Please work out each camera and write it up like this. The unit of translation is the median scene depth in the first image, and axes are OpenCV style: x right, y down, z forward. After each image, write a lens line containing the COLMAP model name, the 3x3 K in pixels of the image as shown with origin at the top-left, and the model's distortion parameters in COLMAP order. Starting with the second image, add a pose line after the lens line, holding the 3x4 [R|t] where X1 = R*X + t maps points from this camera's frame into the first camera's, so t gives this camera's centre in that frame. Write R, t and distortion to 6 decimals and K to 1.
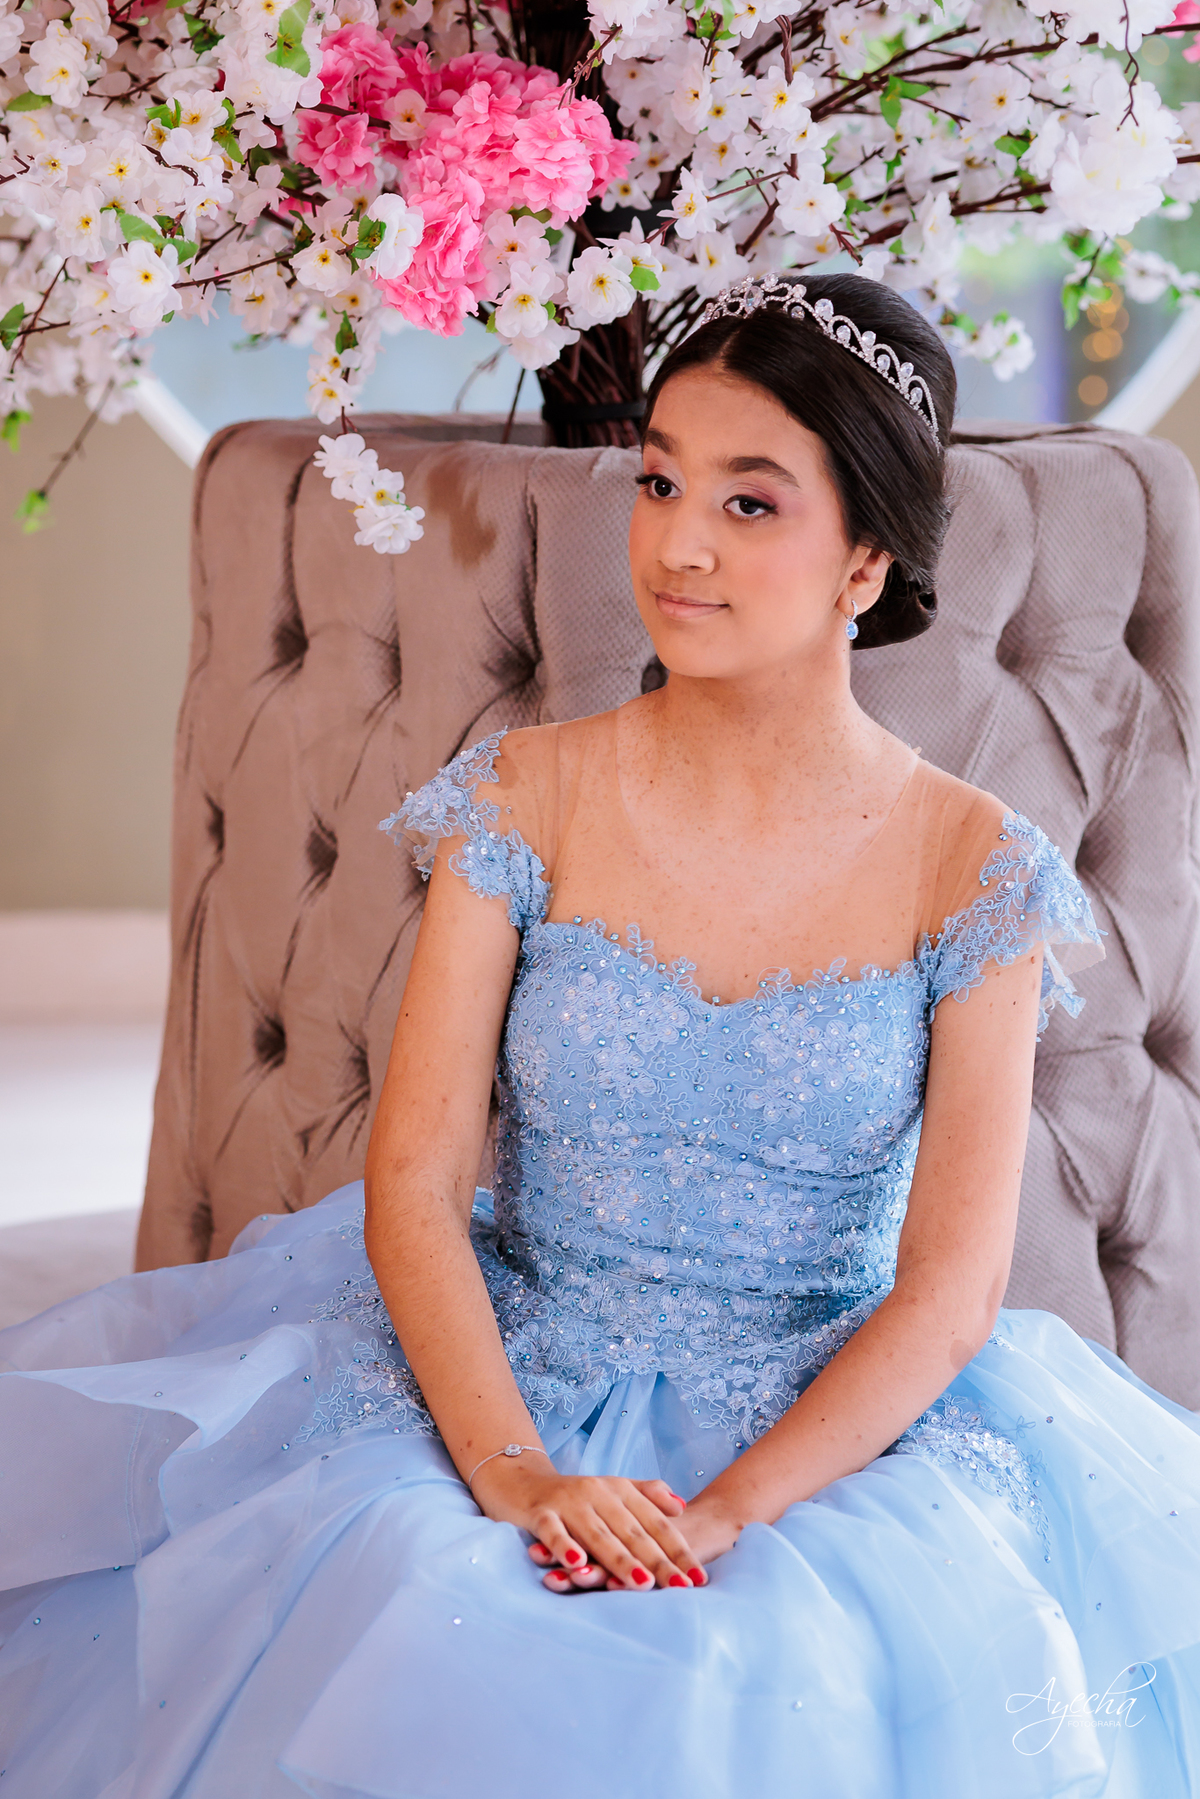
lens RADIAL K [[5495.8, 0, 599.3], [0, 5495.8, 1063.5], [0, 0, 1]] dist [-0.068234, -0.068083]
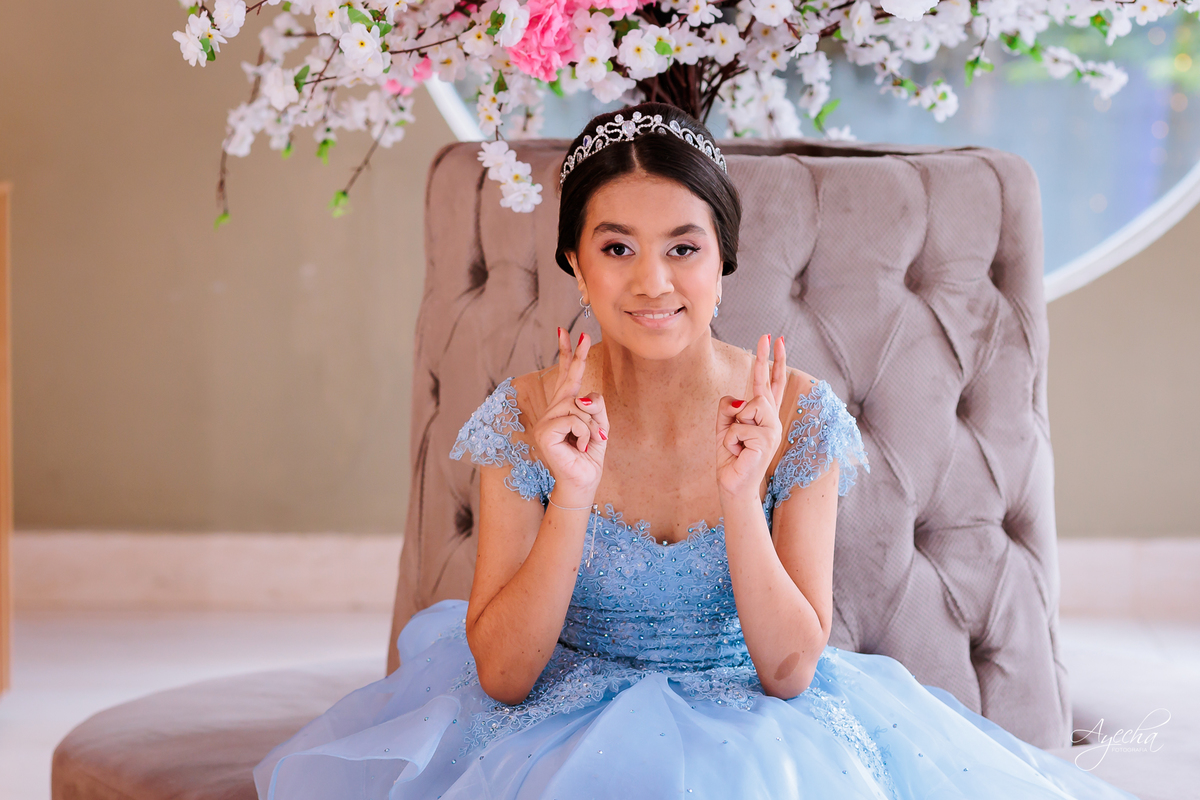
lens RADIAL K [[4254.2, 0, 483.9], [0, 4254.2, 400.1], [0, 0, 1]] dist [-0.688888, 3.268918]
pose [[0.995616, 0.006846, -0.093289, 0.064076], [-0.013321, 0.997530, -0.068962, 0.048128], [0.092586, 0.069902, 0.993248, -0.252781]]
